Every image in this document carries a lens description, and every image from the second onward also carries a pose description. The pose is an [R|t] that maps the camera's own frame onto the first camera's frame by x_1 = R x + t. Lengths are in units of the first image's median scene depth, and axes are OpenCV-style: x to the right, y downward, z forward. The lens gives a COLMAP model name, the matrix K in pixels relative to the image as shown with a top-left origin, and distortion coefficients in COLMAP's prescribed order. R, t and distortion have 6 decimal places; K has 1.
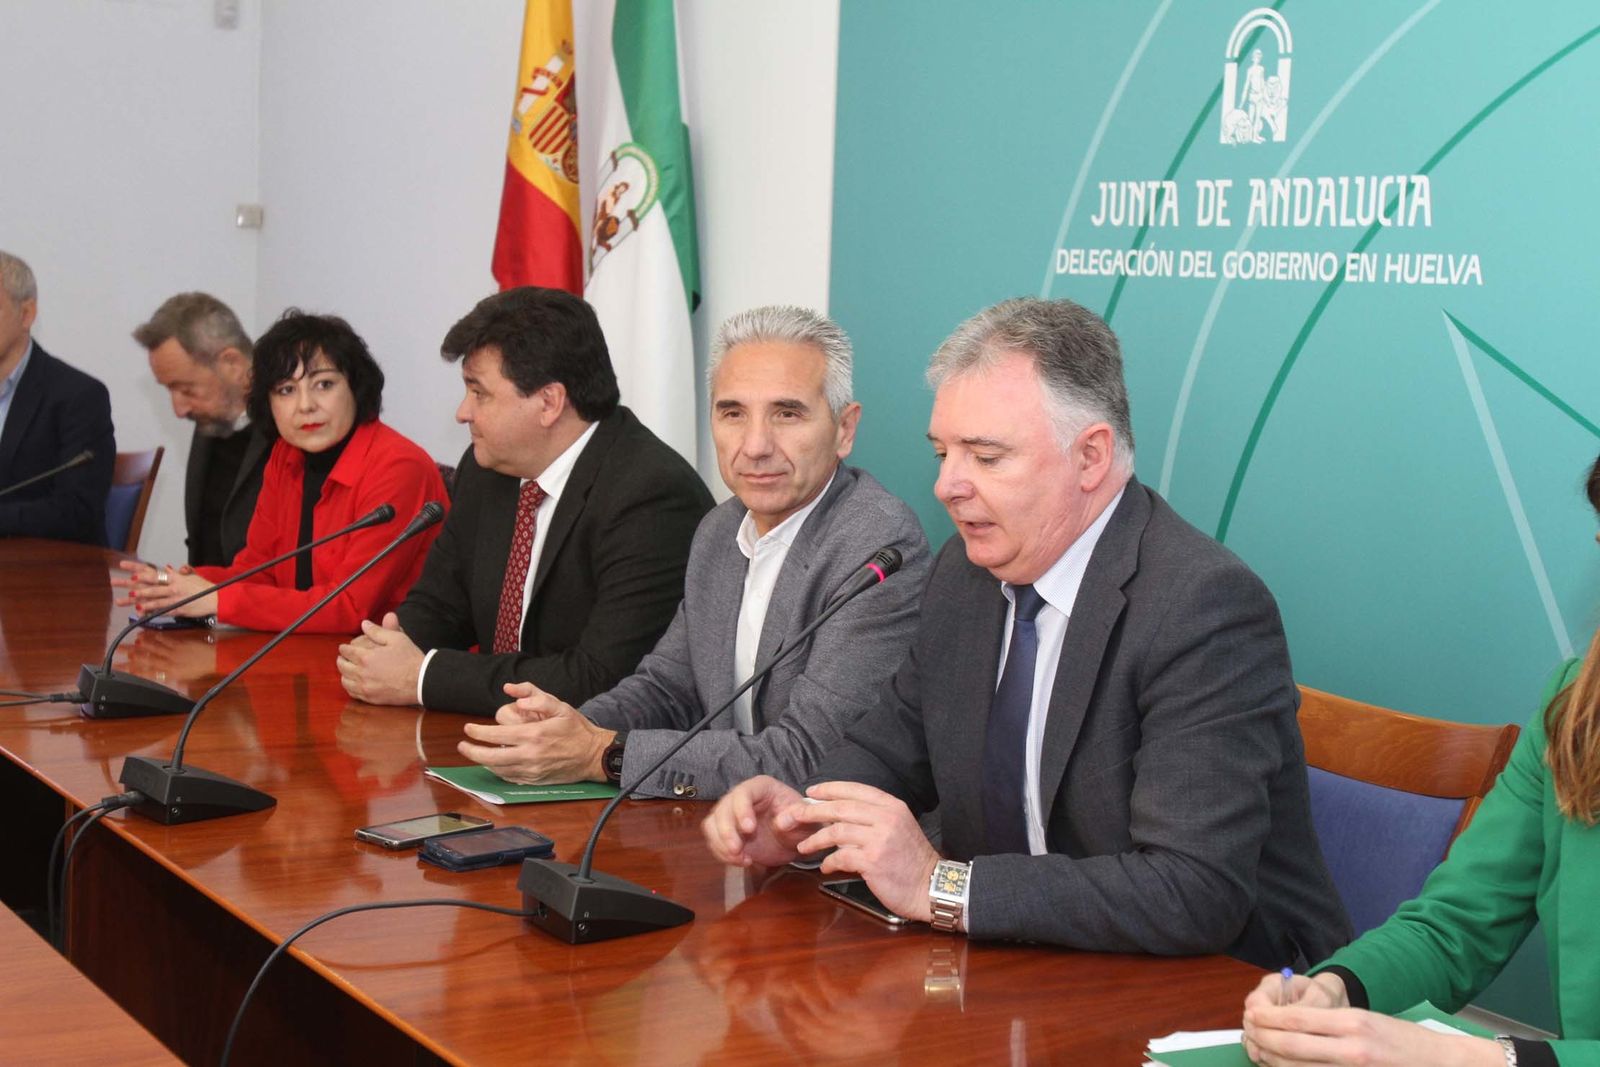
lens RADIAL K [[2347.4, 0, 806.6], [0, 2347.4, 532.1], [0, 0, 1]] dist [-0.012975, 0.002461]
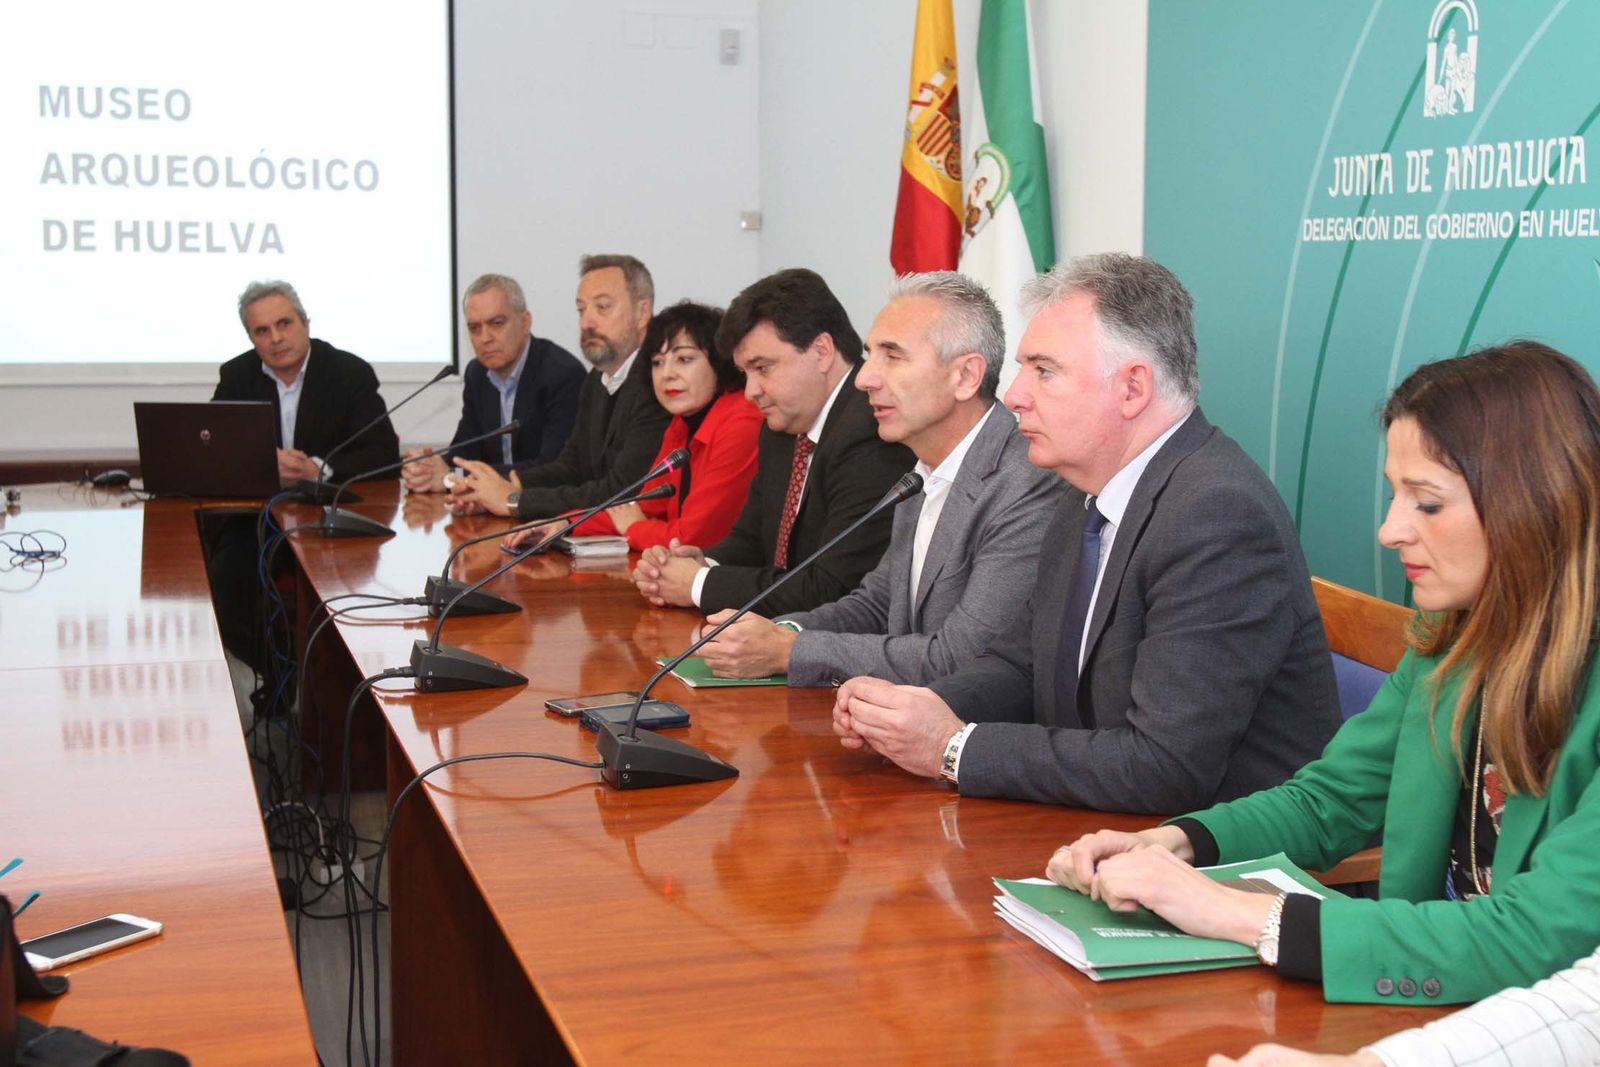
lens RADIAL K [[2088.1, 0, 793.5], [0, 2088.1, 534.2], [0, 0, 1]] dist [-0.039879, 0.094210]
pose [[0.958798, 0.000789, -0.284086, 0.171484], [0.004371, 0.999837, 0.017531, 0.012049], [0.284054, -0.018050, 0.958638, -0.024694]]
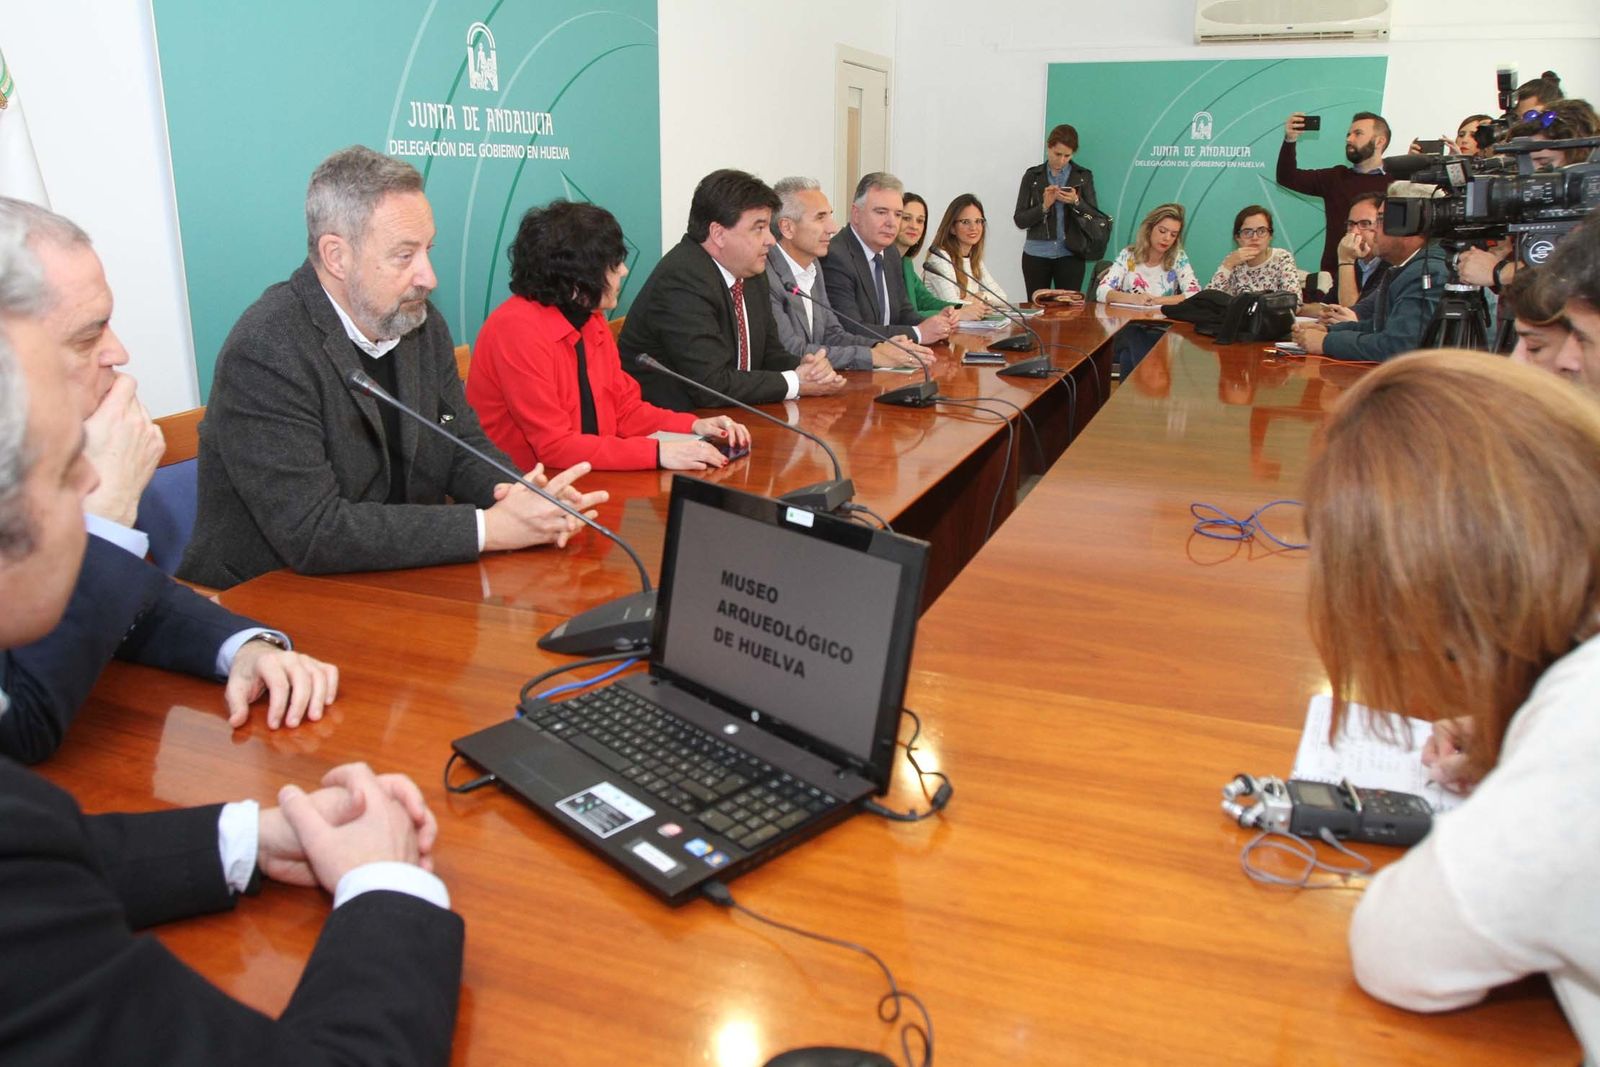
lens RADIAL K [[1177.4, 0, 793.1], [0, 1177.4, 538.2], [0, 0, 1]] dist [-0.099062, 0.062236]
pose [[-0.560106, -0.283746, 0.778312, -0.863697], [0.054096, 0.924980, 0.376146, -0.167237], [-0.826653, 0.252785, -0.502737, 1.376433]]
